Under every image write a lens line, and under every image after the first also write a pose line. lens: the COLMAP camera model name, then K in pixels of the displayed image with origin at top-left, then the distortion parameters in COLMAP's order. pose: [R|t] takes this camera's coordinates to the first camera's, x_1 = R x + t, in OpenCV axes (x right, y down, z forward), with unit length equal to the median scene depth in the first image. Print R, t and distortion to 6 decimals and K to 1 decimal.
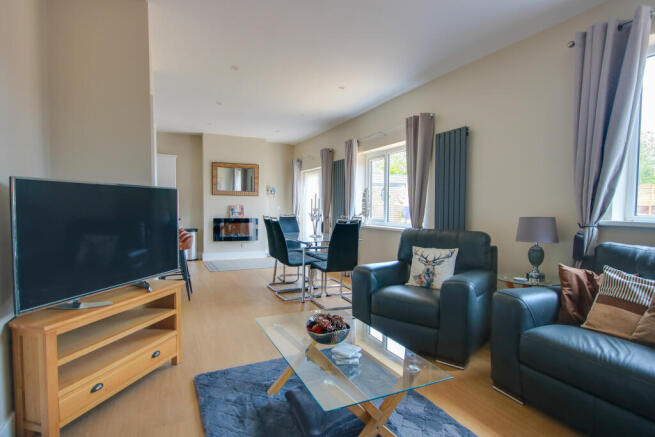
lens RADIAL K [[331.6, 0, 327.5], [0, 331.6, 218.5], [0, 0, 1]] dist [0.001895, -0.000023]
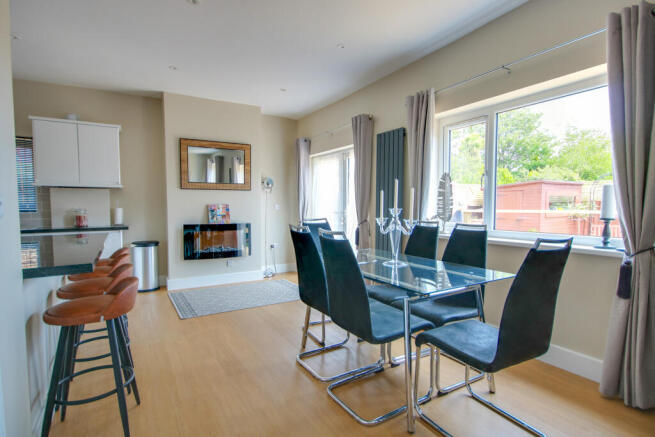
lens RADIAL K [[321.8, 0, 327.5], [0, 321.8, 218.5], [0, 0, 1]] dist [0.002515, 0.000197]
pose [[0.995178, -0.015769, 0.096812, -0.121955], [0.015004, 0.999850, 0.008624, -0.014034], [-0.096934, -0.007130, 0.995265, 0.339713]]
